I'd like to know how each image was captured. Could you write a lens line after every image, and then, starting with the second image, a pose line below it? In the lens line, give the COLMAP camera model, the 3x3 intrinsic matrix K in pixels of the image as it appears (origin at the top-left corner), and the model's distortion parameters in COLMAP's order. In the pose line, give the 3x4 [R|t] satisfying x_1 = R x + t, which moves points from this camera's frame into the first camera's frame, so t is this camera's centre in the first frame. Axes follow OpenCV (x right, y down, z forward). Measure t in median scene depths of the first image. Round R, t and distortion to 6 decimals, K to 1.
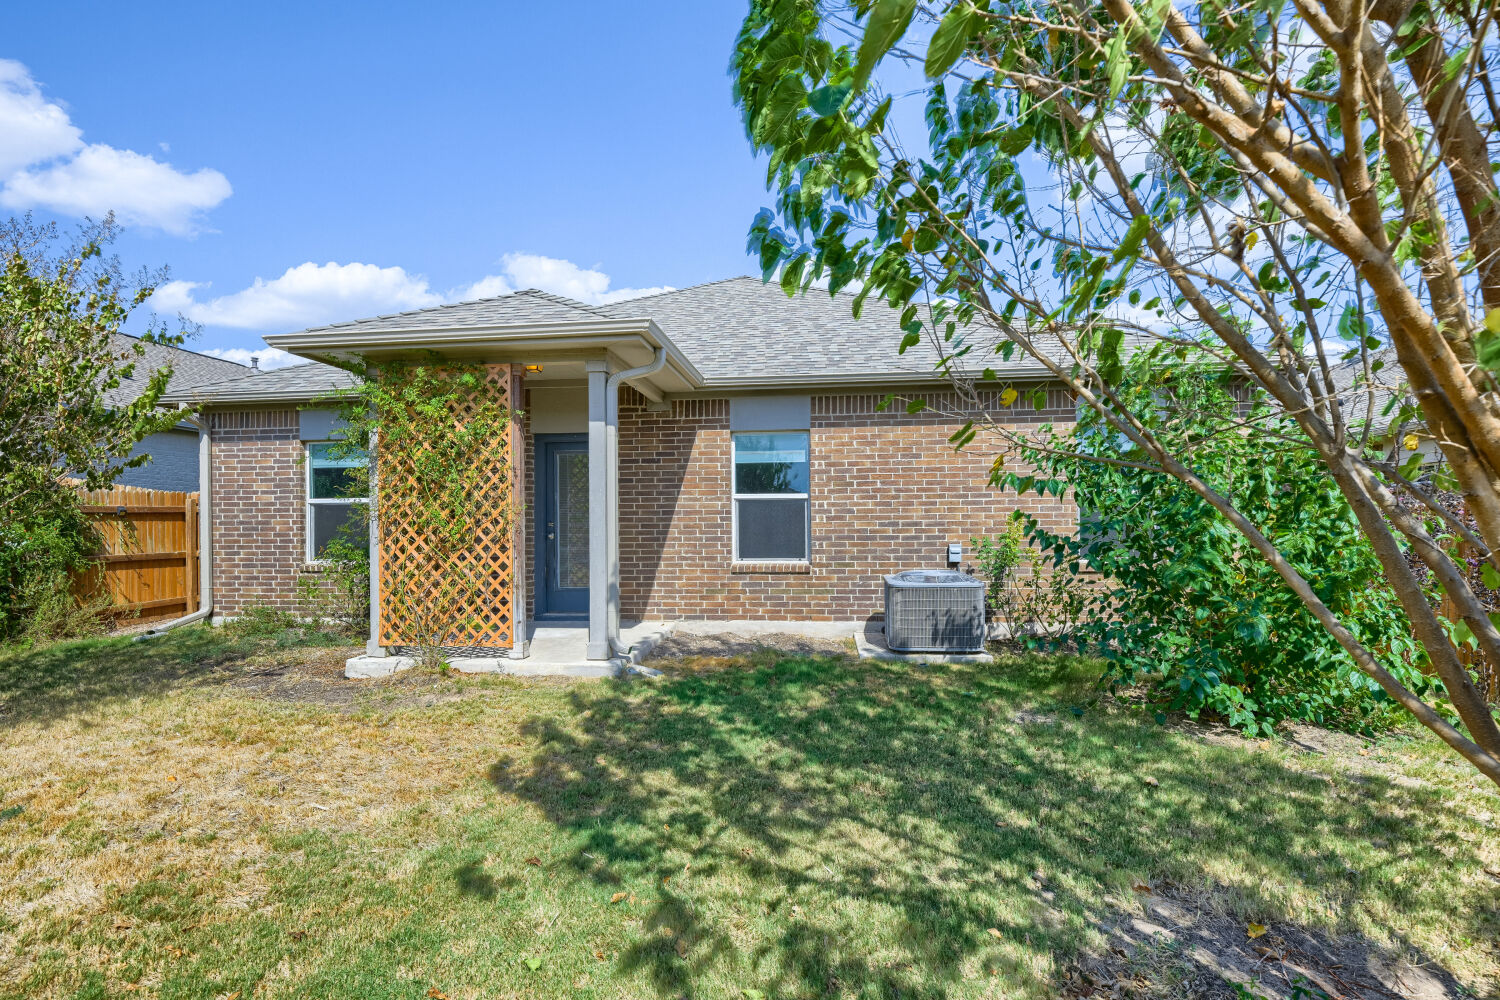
lens RADIAL K [[740.5, 0, 750.0], [0, 740.5, 507.9], [0, 0, 1]] dist [0.001655, 0.000349]
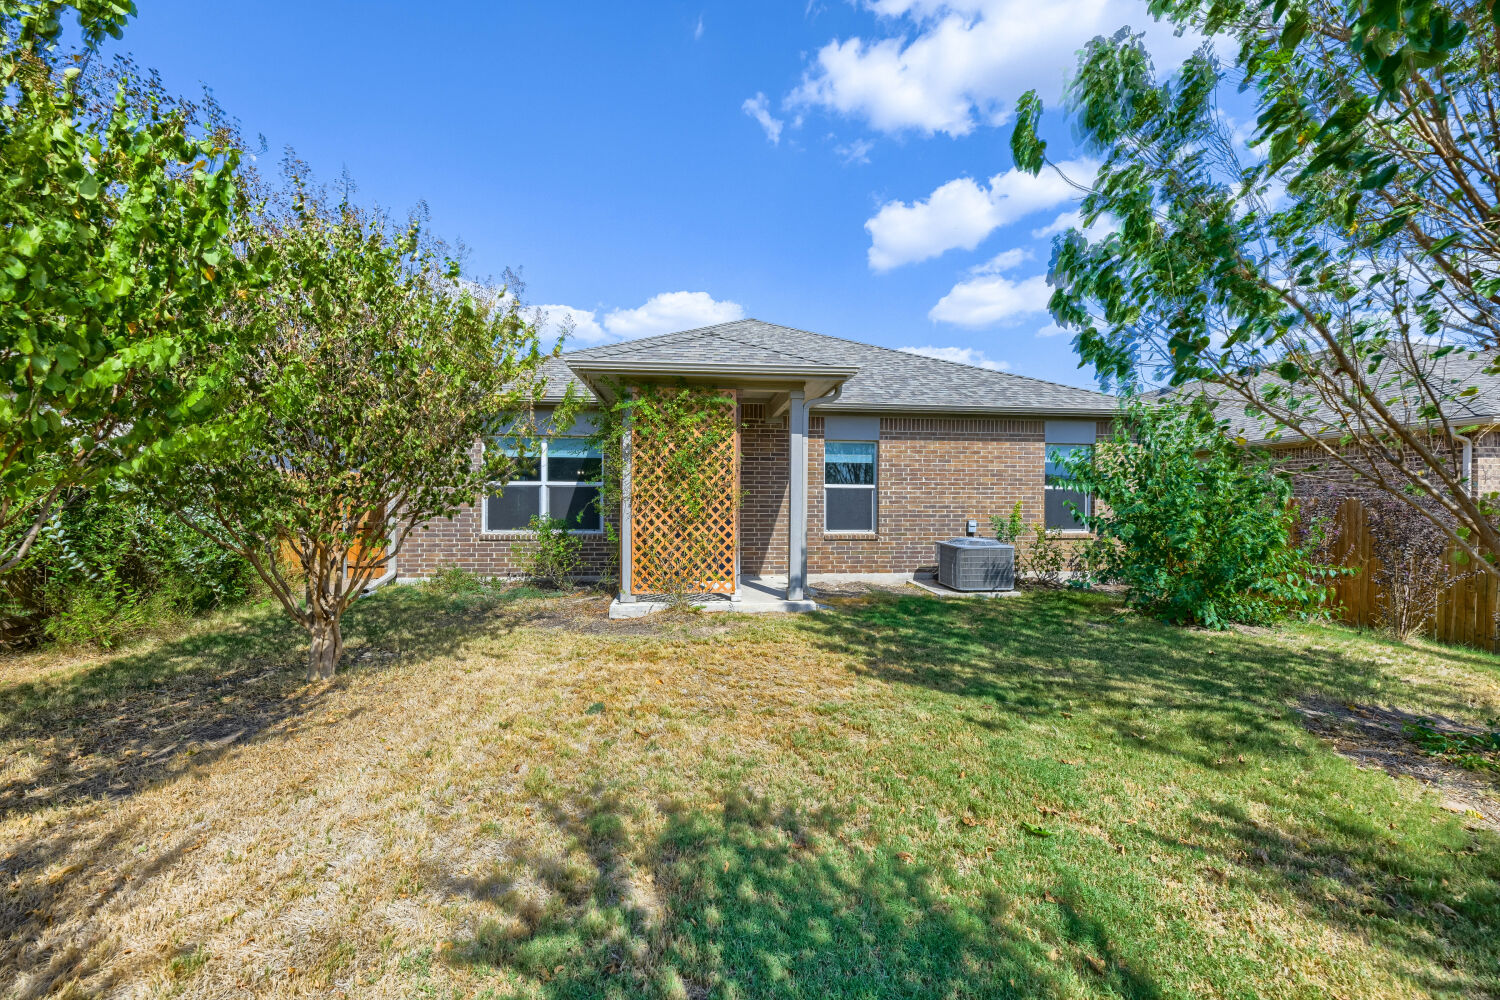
lens RADIAL K [[592.5, 0, 750.0], [0, 592.5, 494.5], [0, 0, 1]] dist [0.000575, 0.000815]
pose [[0.972865, 0.015379, 0.230861, -0.546000], [-0.017174, 0.999836, 0.005768, -0.004030], [-0.230734, -0.009576, 0.972970, -0.089330]]
